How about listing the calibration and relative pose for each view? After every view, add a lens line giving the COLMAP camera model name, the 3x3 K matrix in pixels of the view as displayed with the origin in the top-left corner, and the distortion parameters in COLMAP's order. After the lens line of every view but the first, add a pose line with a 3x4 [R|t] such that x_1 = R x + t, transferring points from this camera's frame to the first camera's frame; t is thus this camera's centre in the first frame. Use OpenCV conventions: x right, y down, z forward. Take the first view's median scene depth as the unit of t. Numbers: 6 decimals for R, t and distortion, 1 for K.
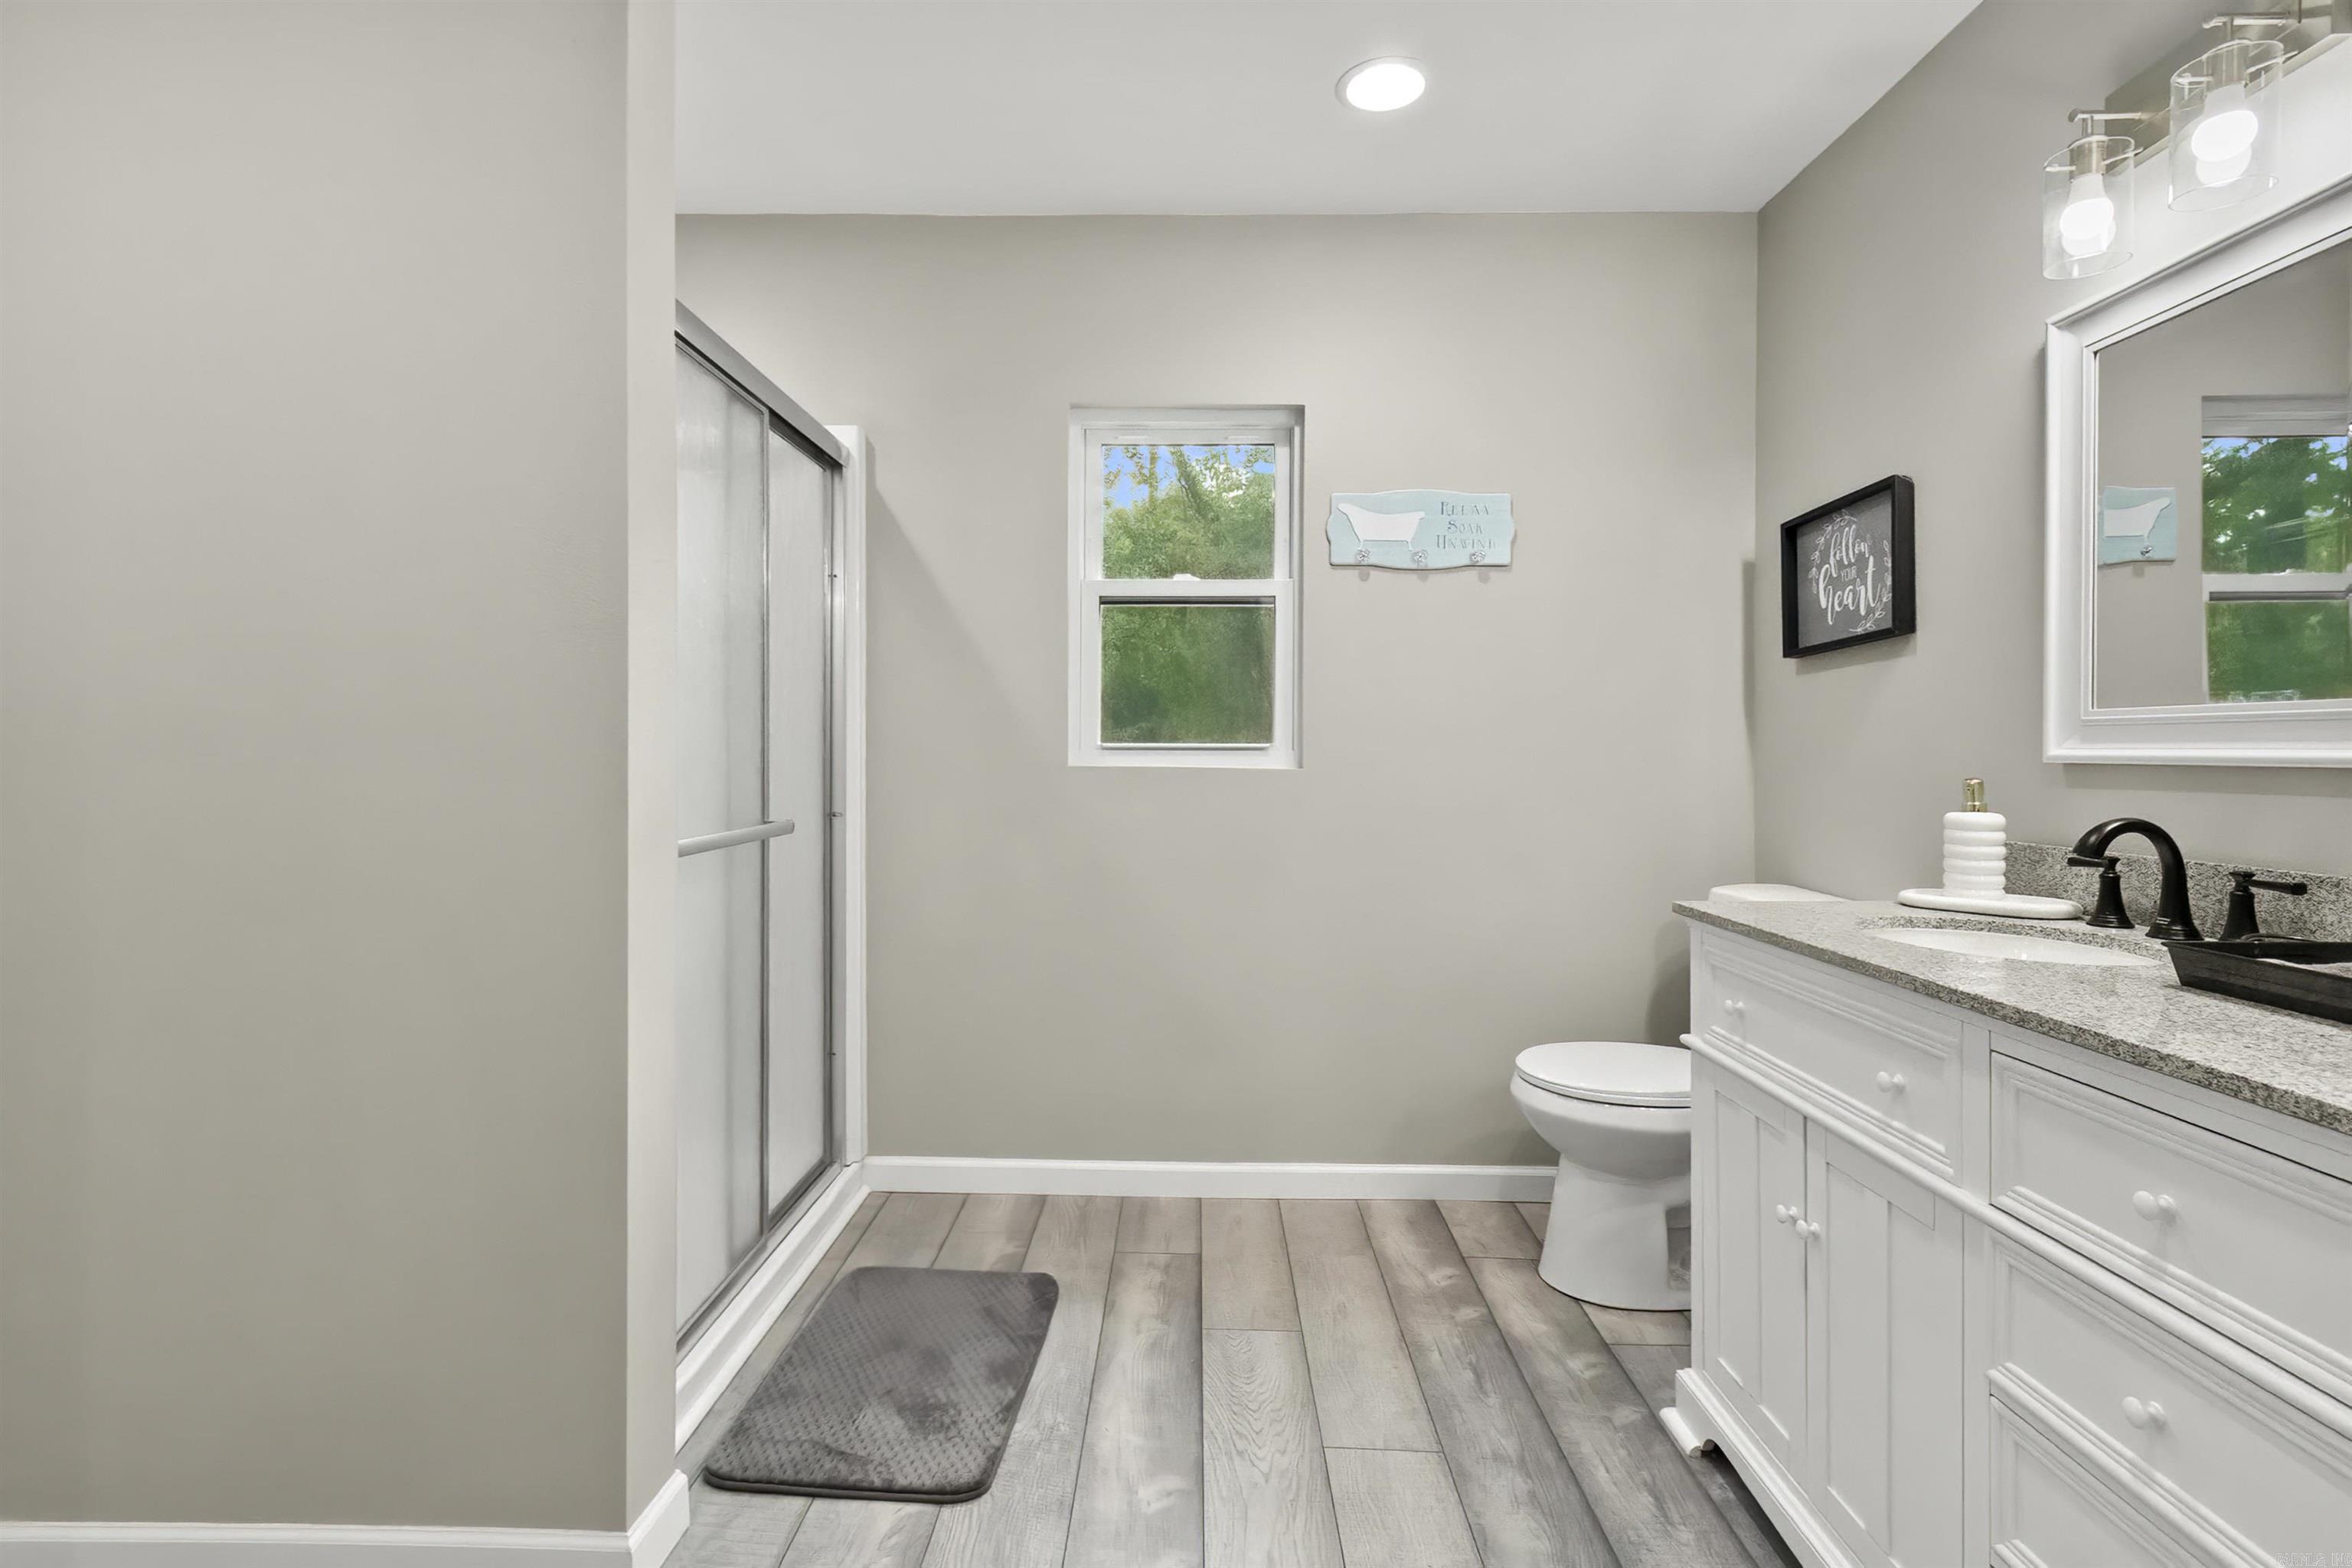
lens RADIAL K [[1100.2, 0, 1173.7], [0, 1100.2, 771.2], [0, 0, 1]] dist [0.004135, 0.000949]
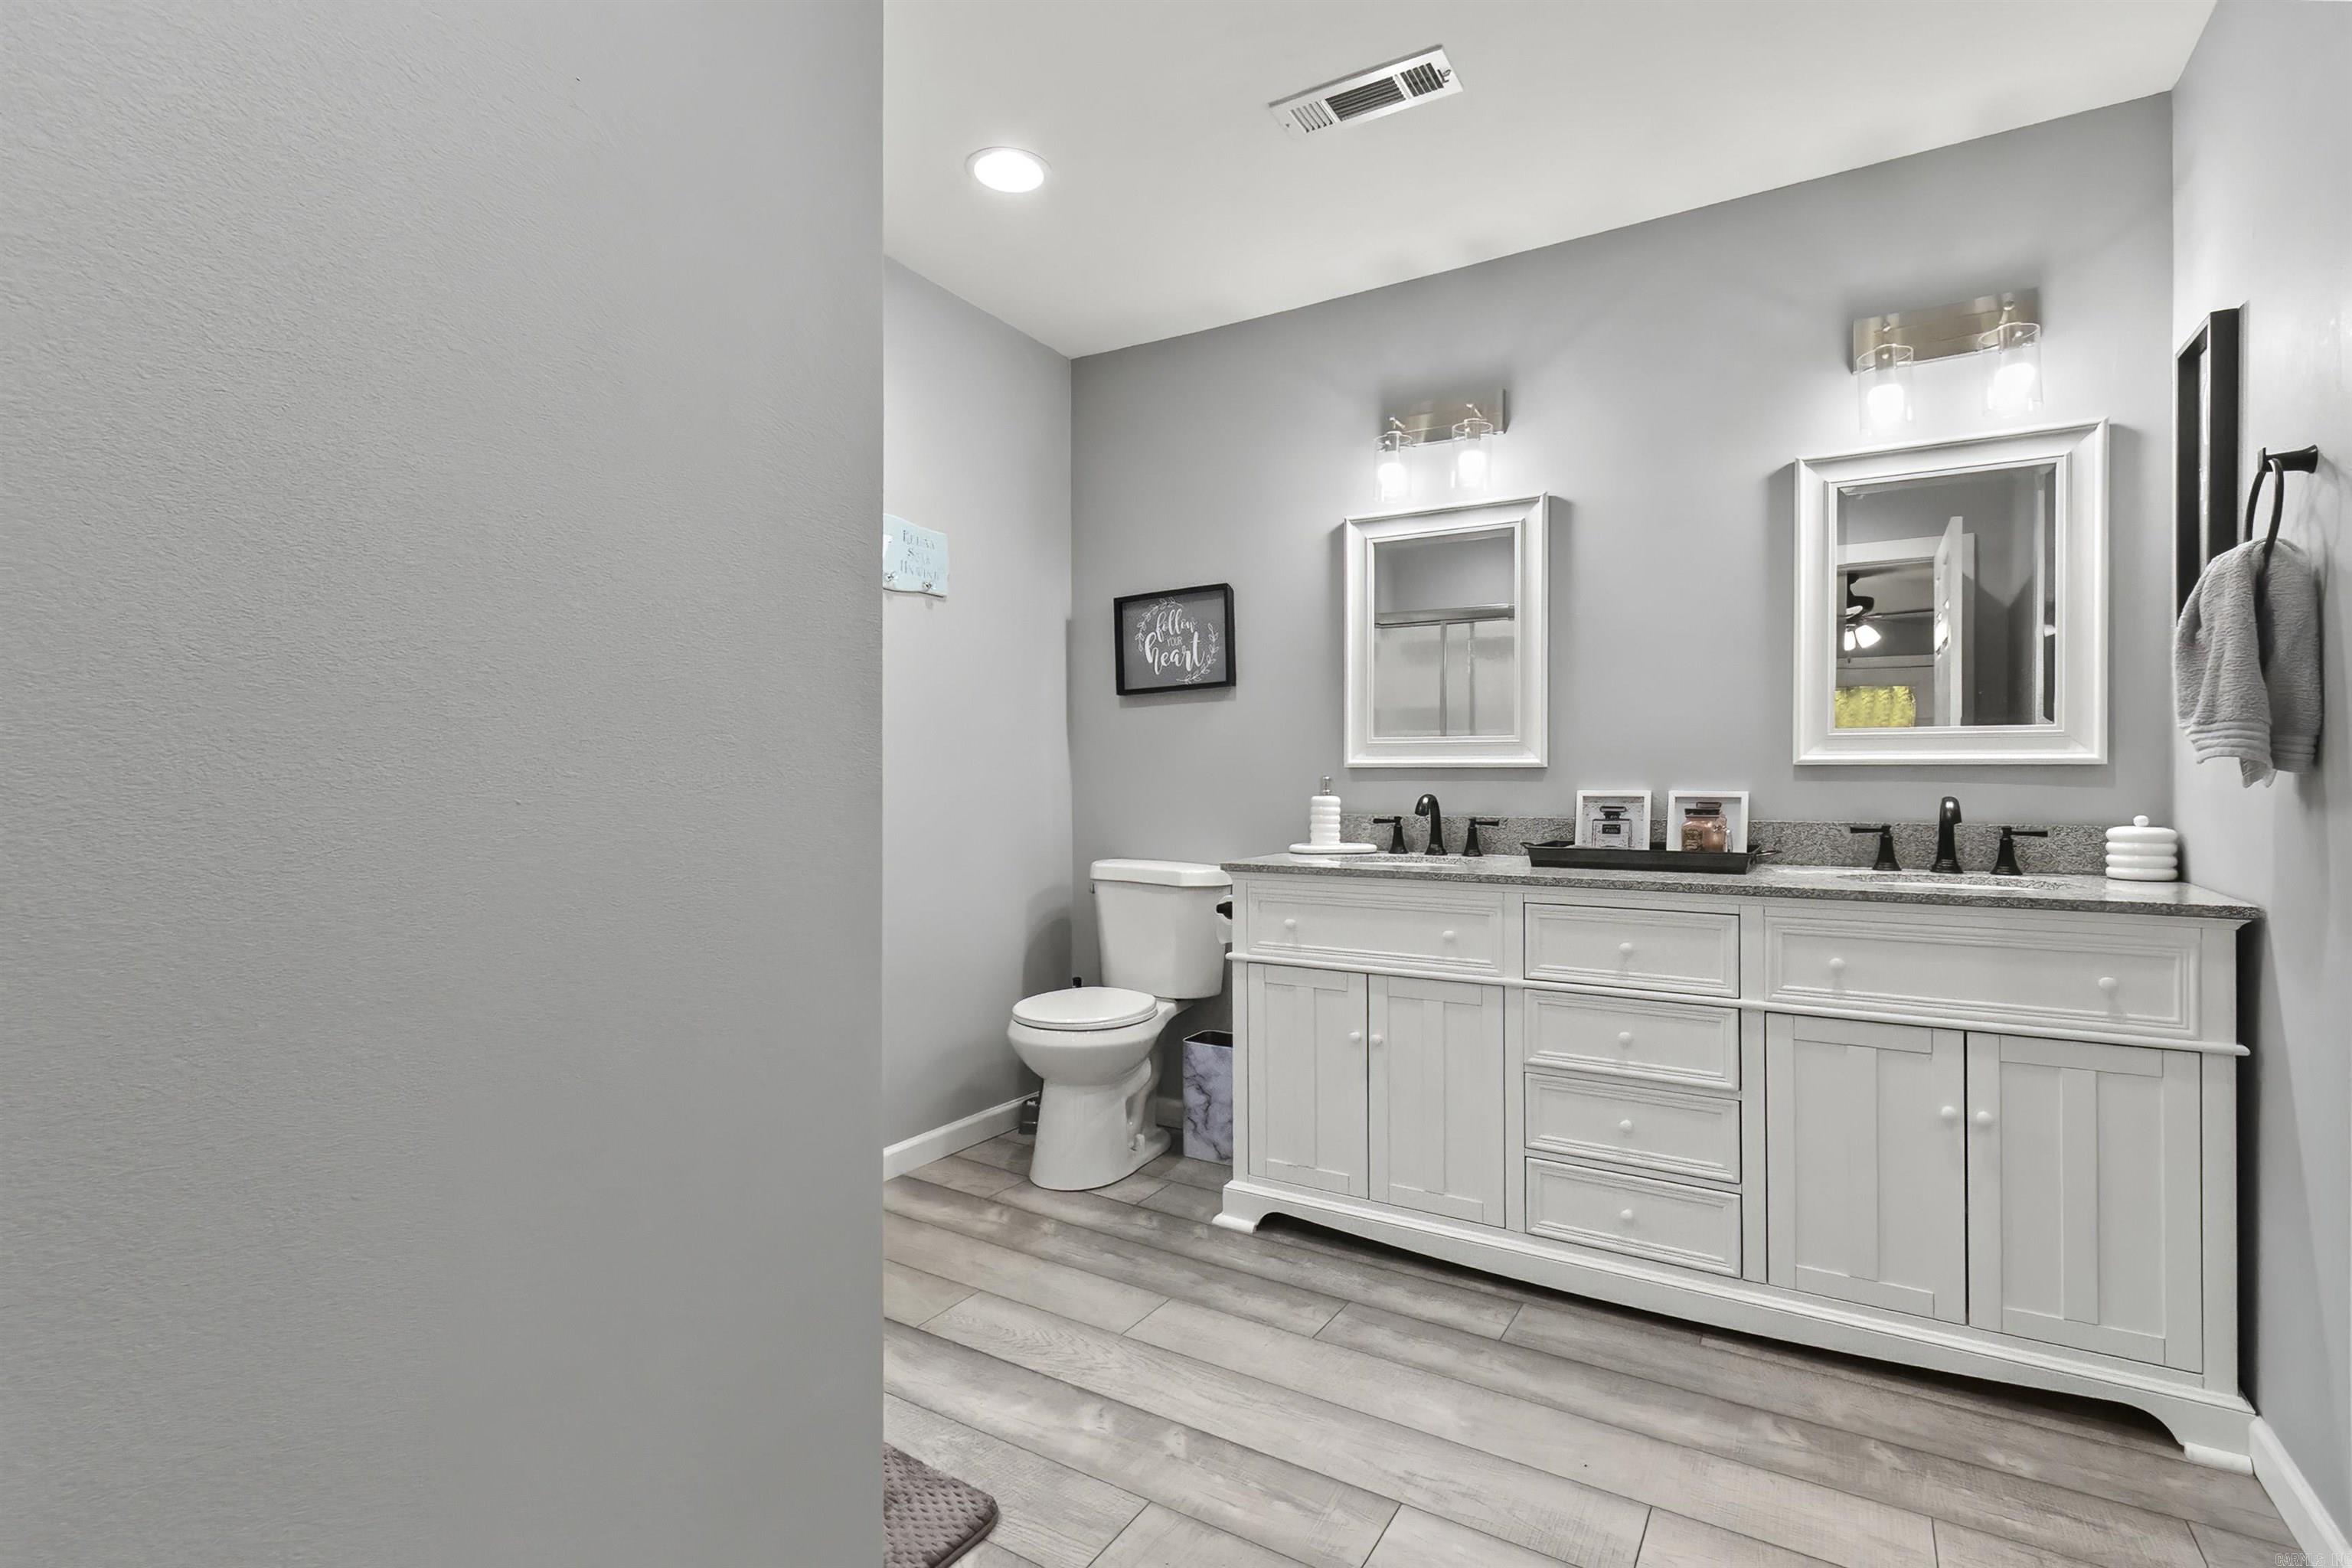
lens RADIAL K [[1095.5, 0, 1168.9], [0, 1095.5, 811.7], [0, 0, 1]] dist [0.001233, -0.000564]
pose [[0.501505, -0.026653, 0.864744, -0.711787], [0.016306, 0.999639, 0.021354, 0.017696], [-0.865001, 0.003391, 0.501759, 0.297579]]
